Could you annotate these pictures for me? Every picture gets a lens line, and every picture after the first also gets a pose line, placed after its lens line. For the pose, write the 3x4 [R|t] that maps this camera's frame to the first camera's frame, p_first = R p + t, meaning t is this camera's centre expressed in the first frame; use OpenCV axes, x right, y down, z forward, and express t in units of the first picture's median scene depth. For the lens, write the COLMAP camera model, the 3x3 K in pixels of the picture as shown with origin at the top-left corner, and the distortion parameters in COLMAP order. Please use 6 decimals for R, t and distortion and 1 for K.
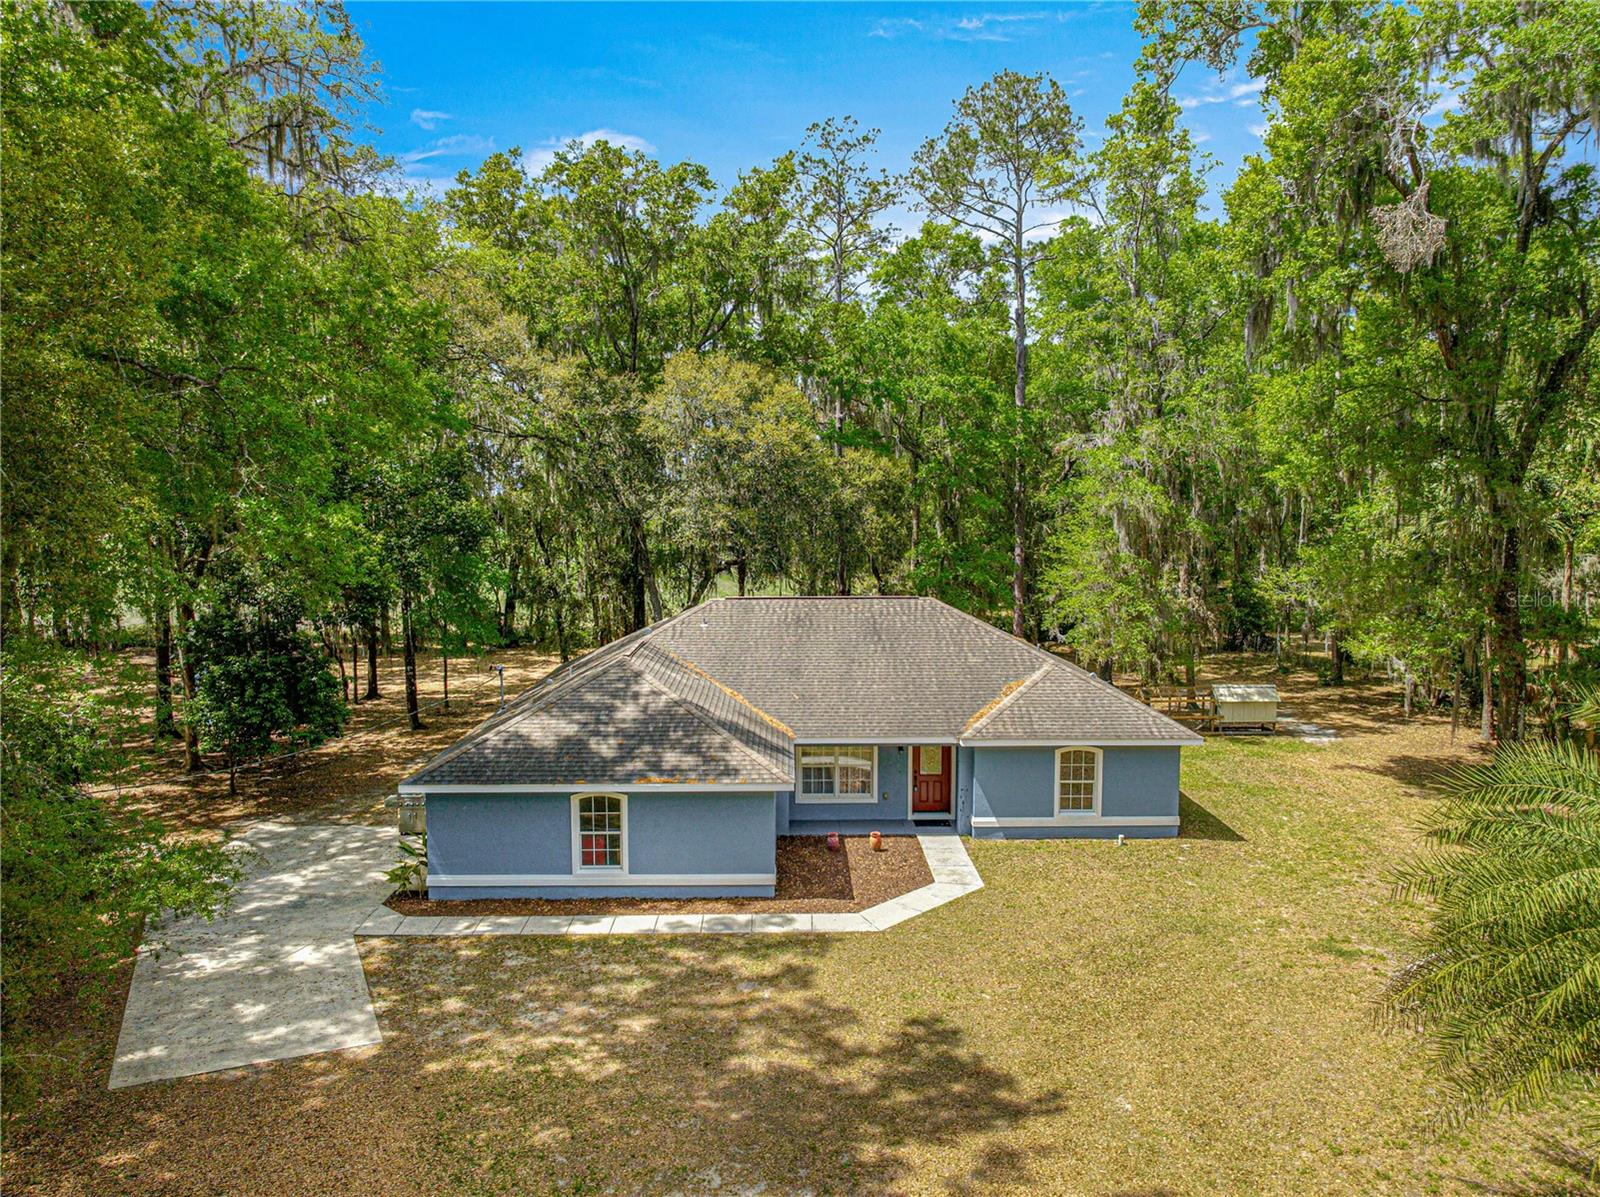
lens RADIAL K [[1104.7, 0, 800.0], [0, 1104.7, 598.5], [0, 0, 1]] dist [-0.023552, -0.002221]
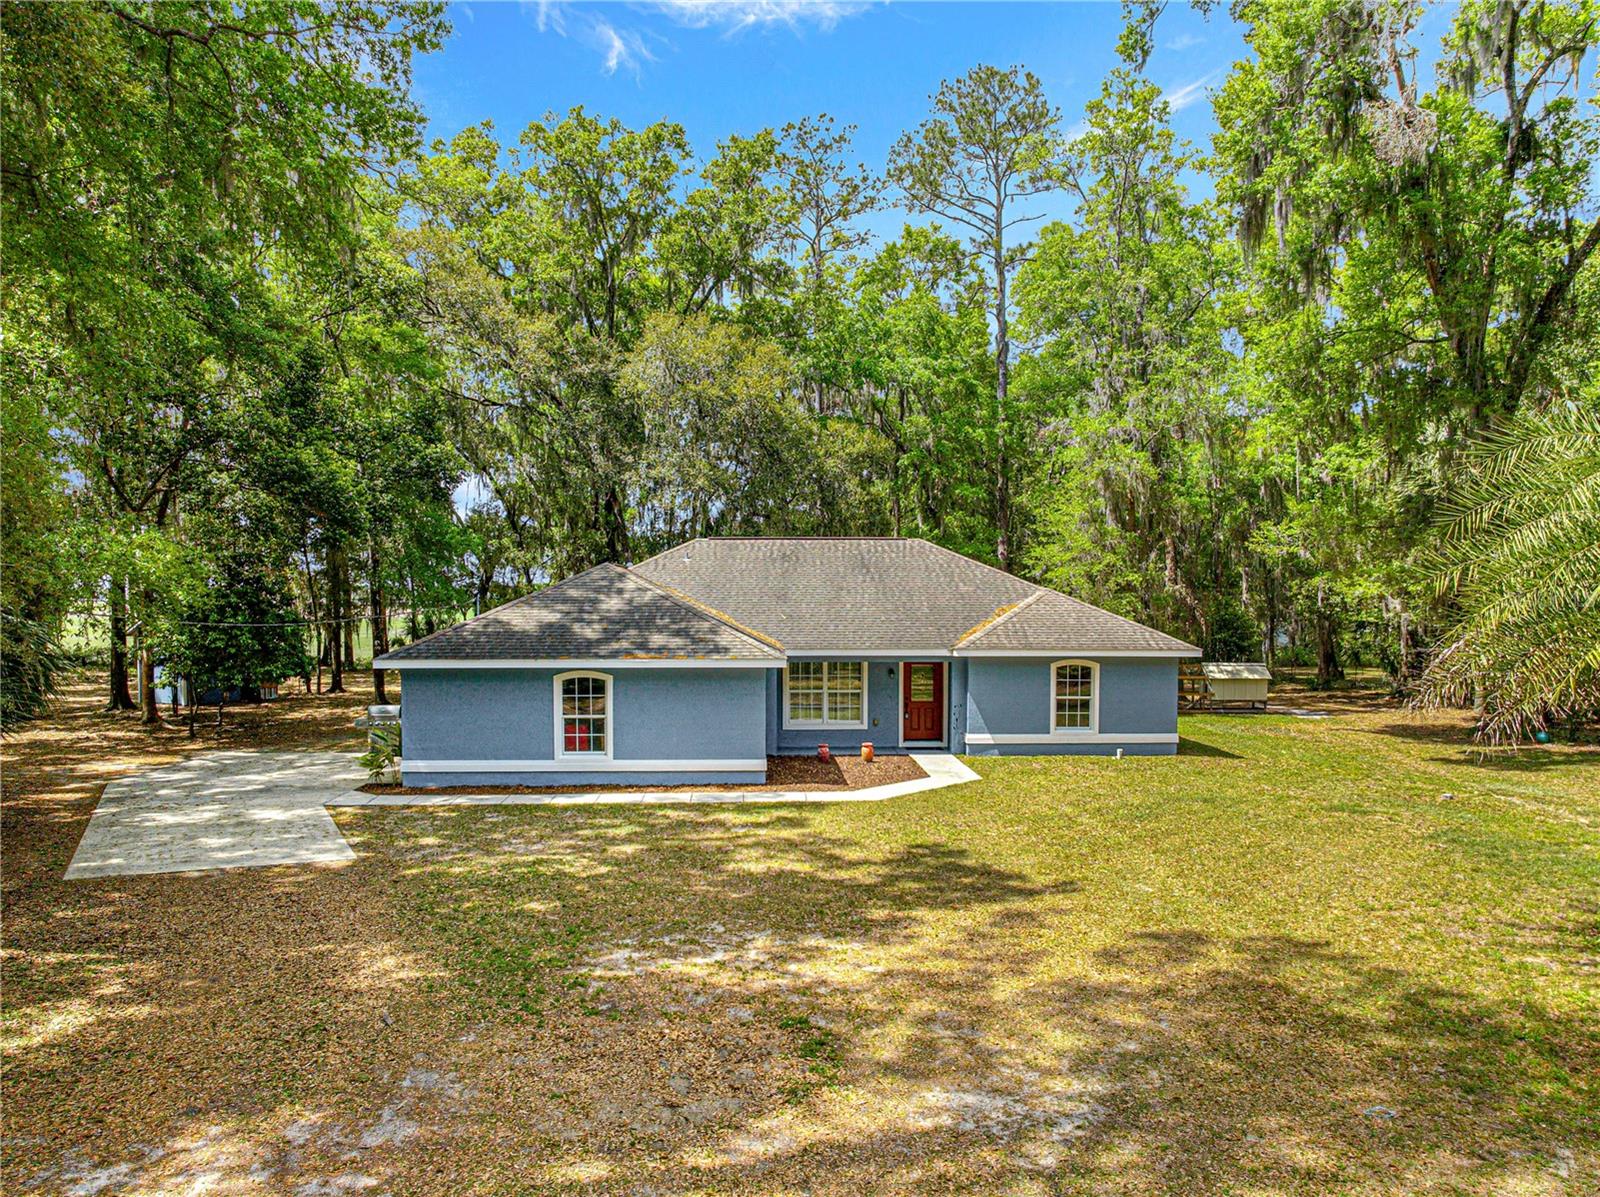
lens RADIAL K [[1126.3, 0, 800.0], [0, 1126.3, 598.5], [0, 0, 1]] dist [-0.013716, -0.011382]
pose [[0.999746, -0.001654, 0.022459, -0.011856], [0.002535, 0.999226, -0.039244, 0.118758], [-0.022377, 0.039291, 0.998977, 0.010508]]
